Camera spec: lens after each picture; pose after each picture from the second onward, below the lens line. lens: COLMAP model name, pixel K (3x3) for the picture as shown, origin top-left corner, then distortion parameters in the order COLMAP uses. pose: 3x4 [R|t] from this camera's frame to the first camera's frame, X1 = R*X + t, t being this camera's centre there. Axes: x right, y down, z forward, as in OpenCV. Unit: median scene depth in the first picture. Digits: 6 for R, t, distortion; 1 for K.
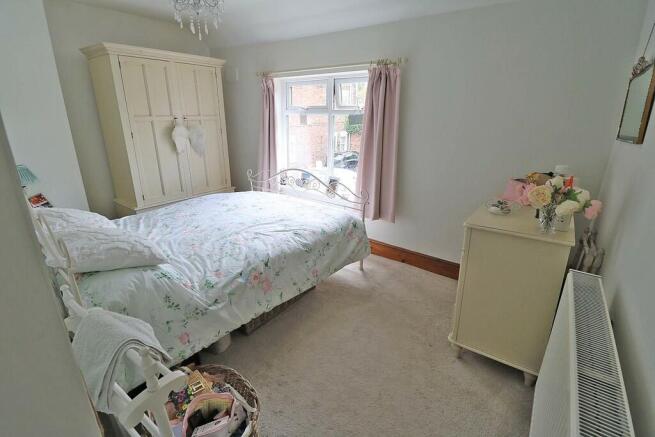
lens RADIAL K [[301.5, 0, 326.0], [0, 301.5, 212.7], [0, 0, 1]] dist [0.000354, -0.012181]
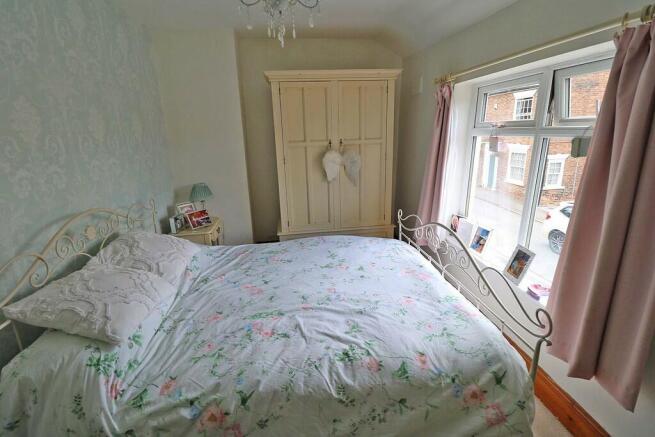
lens RADIAL K [[301.5, 0, 326.0], [0, 301.5, 212.7], [0, 0, 1]] dist [0.000354, -0.012181]
pose [[0.695737, 0.161971, -0.699797, 0.177281], [-0.191100, 0.980872, 0.037035, -0.161268], [0.692409, 0.107964, 0.713382, 0.426263]]
